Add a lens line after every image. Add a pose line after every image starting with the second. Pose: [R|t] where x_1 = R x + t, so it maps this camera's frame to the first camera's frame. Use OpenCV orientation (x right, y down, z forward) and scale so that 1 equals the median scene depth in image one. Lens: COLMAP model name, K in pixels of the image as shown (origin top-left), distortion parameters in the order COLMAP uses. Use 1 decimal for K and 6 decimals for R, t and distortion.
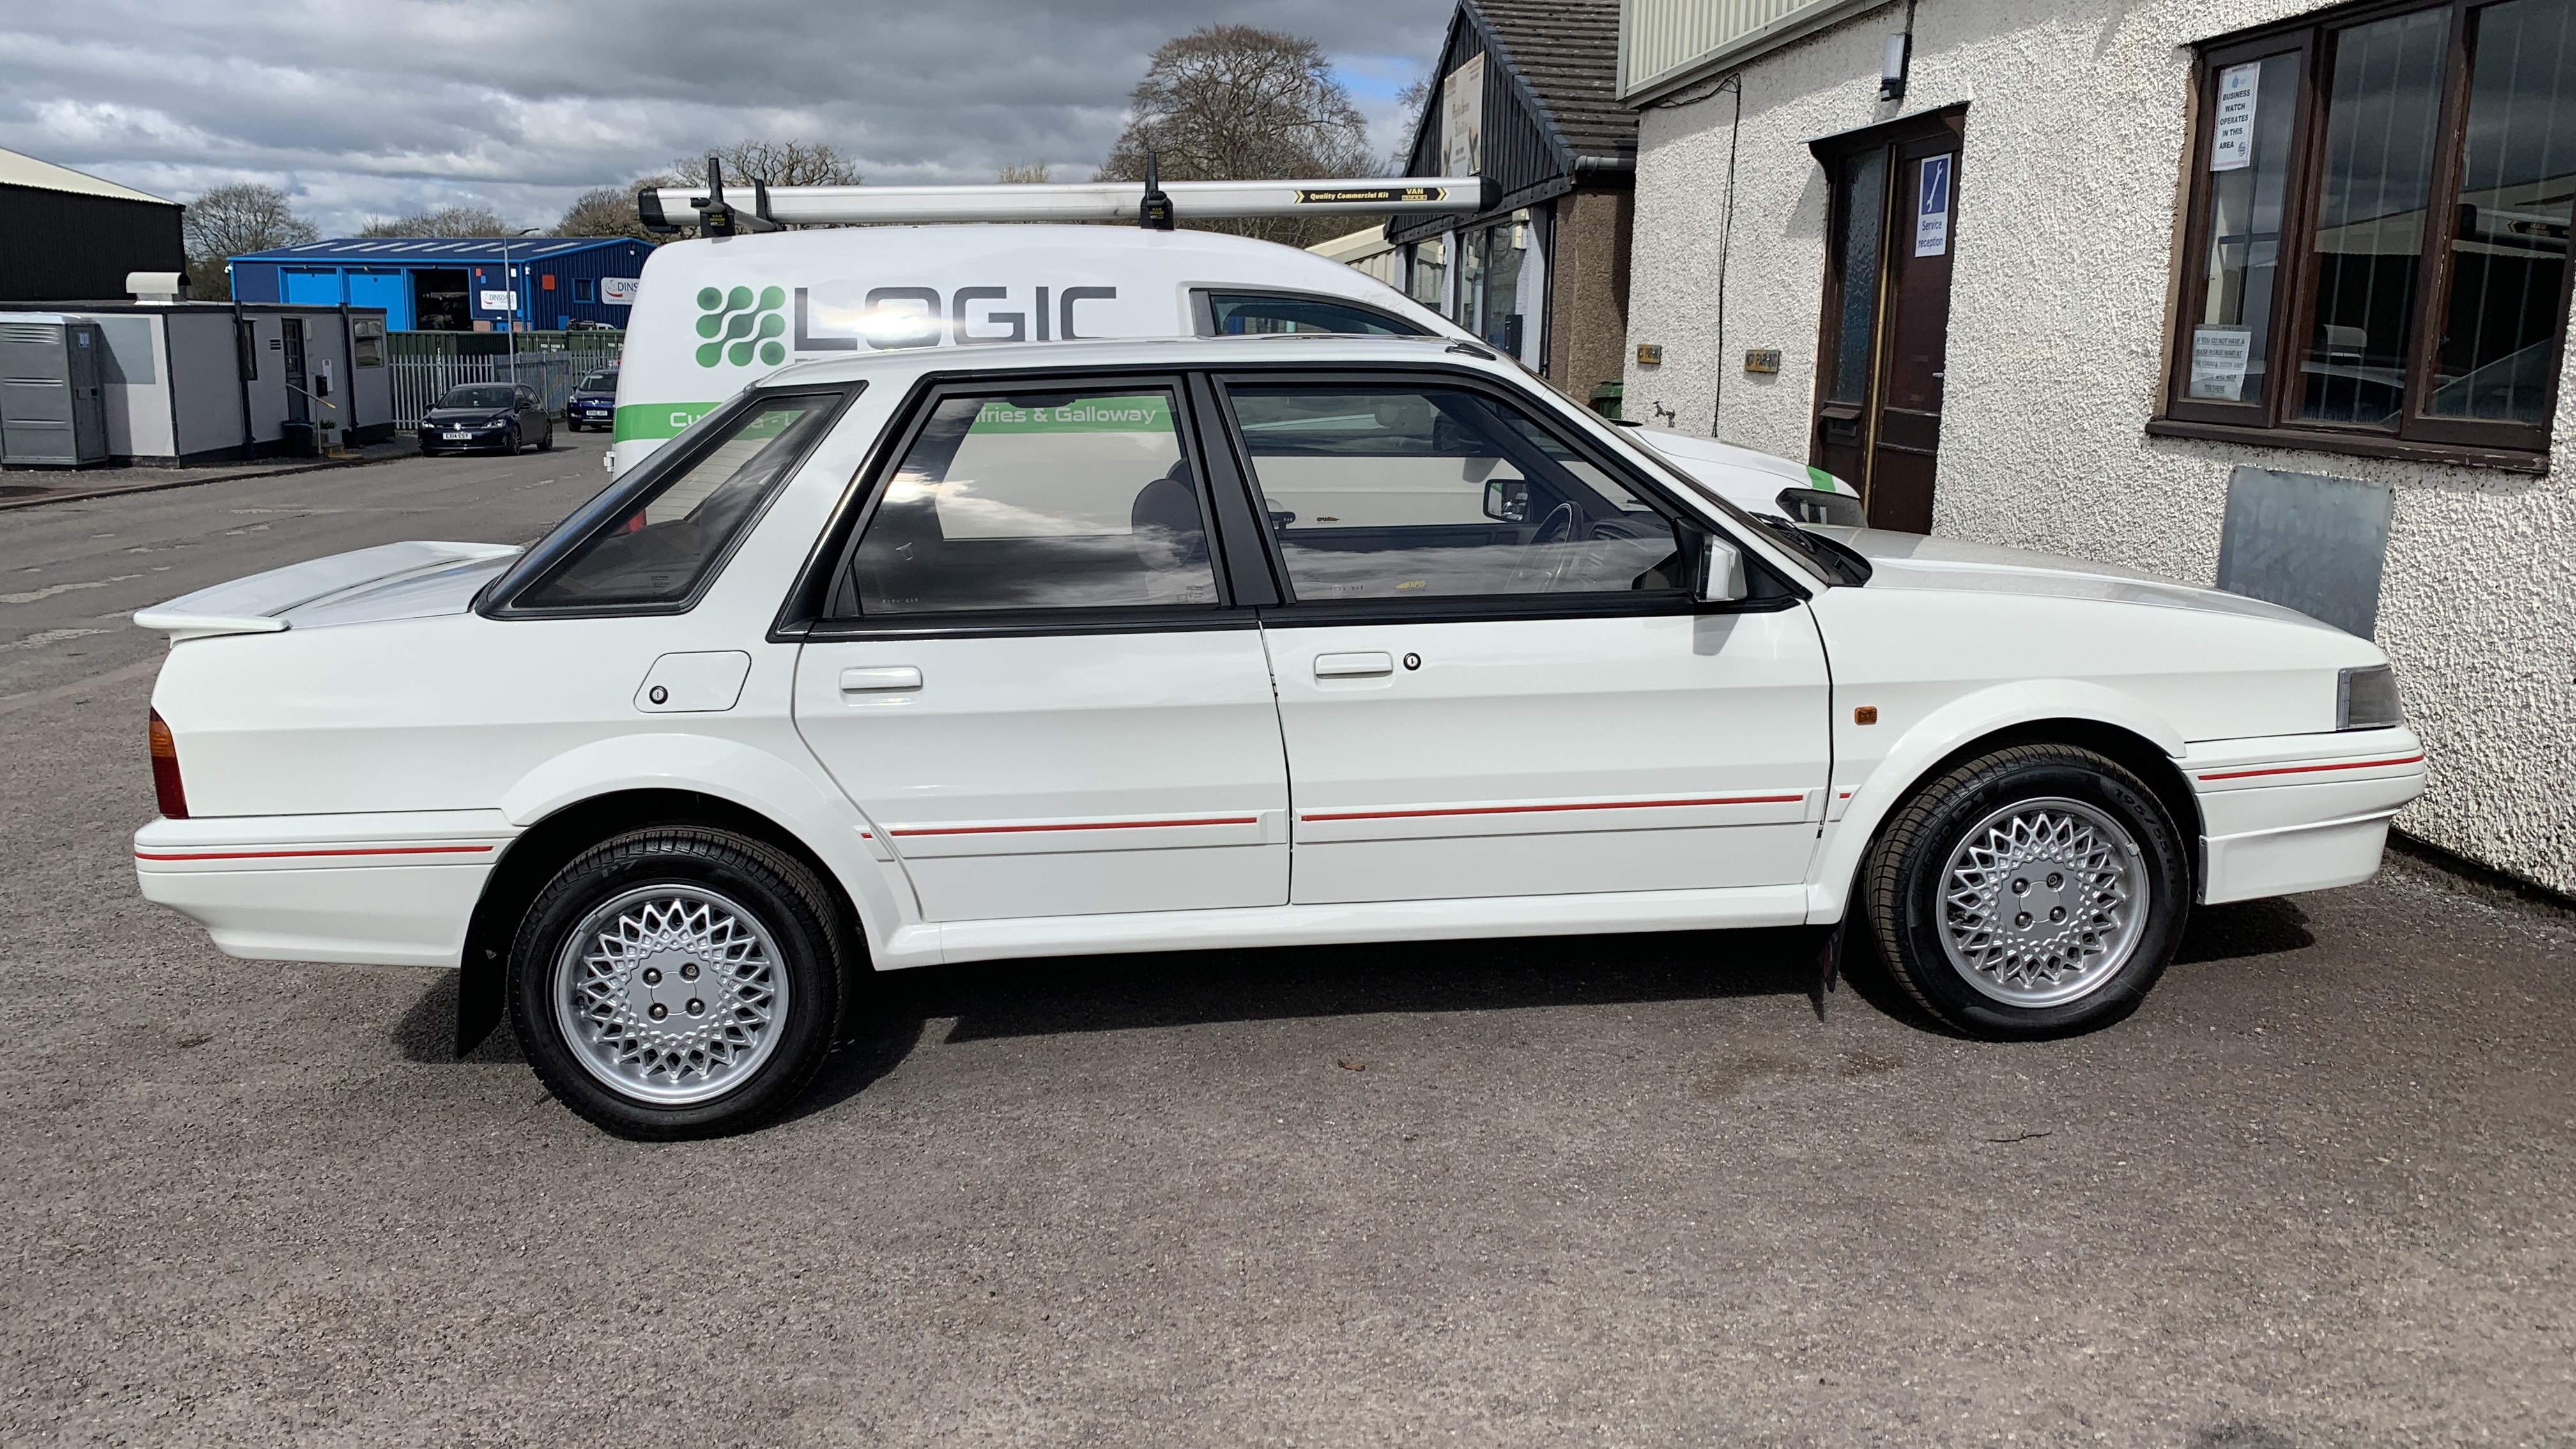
lens RADIAL K [[1967.3, 0, 1291.6], [0, 1967.3, 714.9], [0, 0, 1]] dist [0.056492, -0.009019]
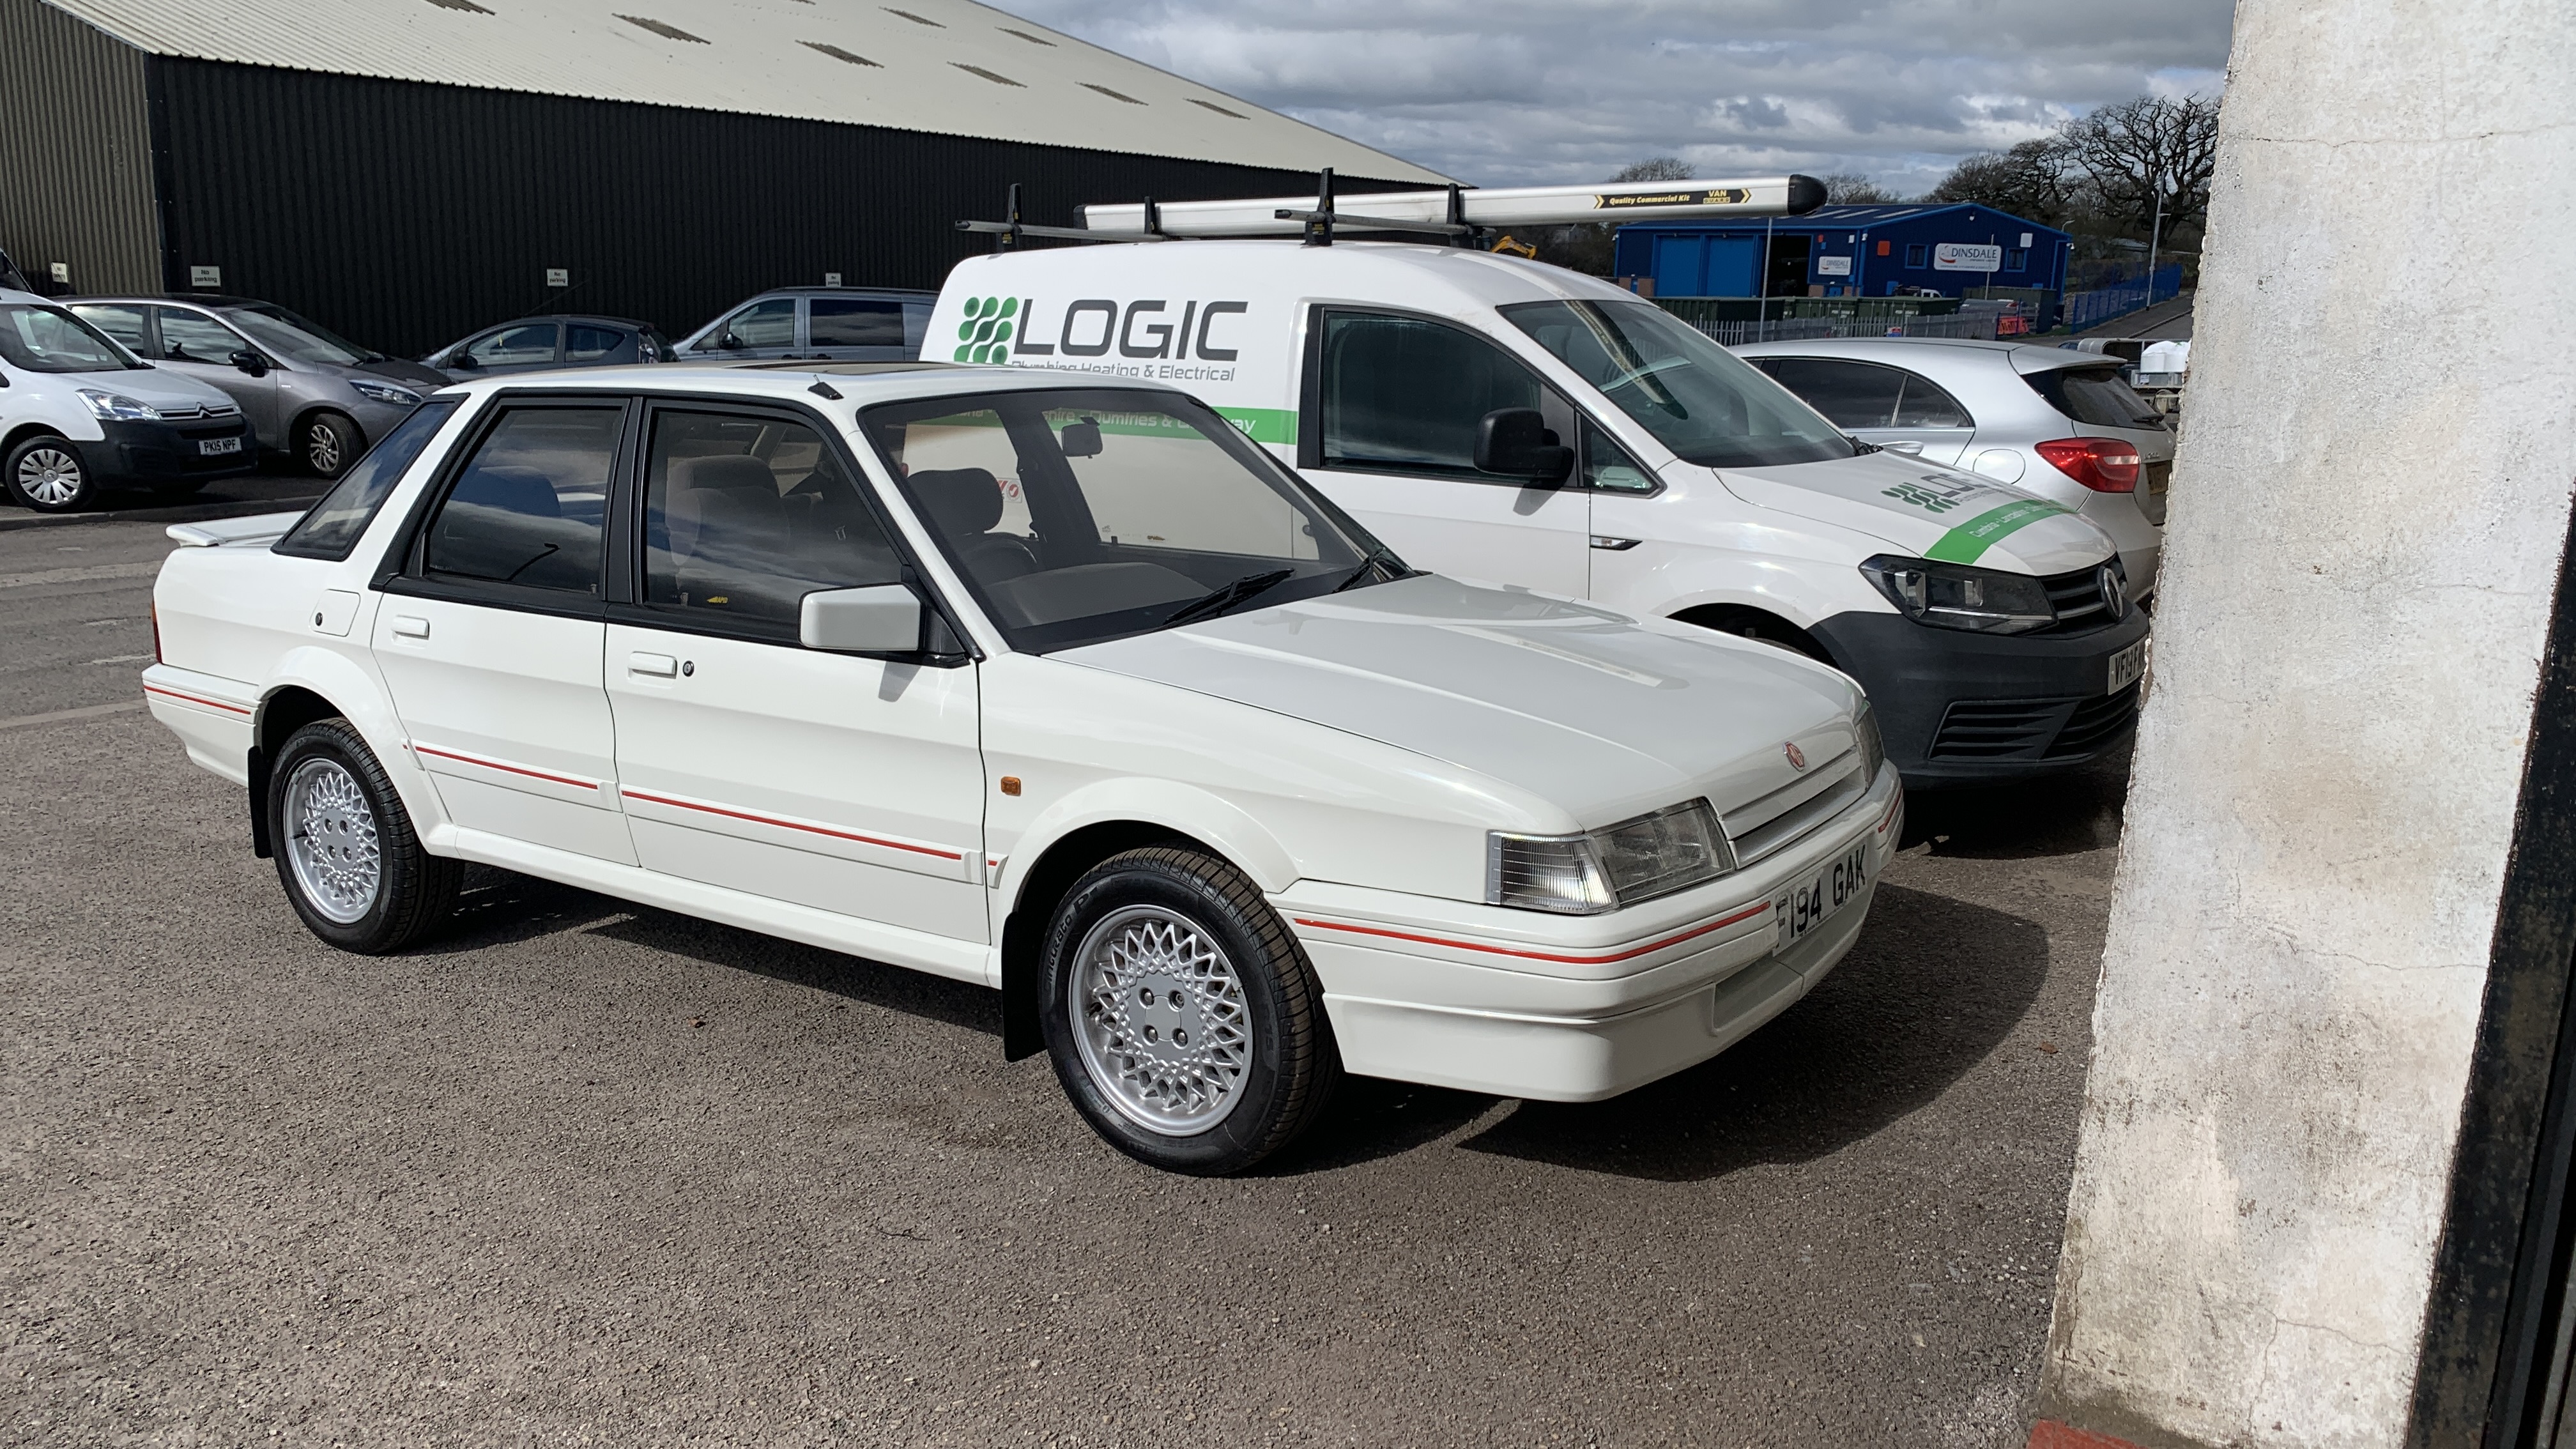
lens RADIAL K [[1967.3, 0, 1279.4], [0, 1967.3, 729.4], [0, 0, 1]] dist [0.056492, -0.009019]
pose [[0.778865, 0.149230, -0.609180, 0.601944], [-0.133617, 0.988464, 0.071307, -0.070165], [0.612794, 0.025858, 0.789819, 0.190954]]
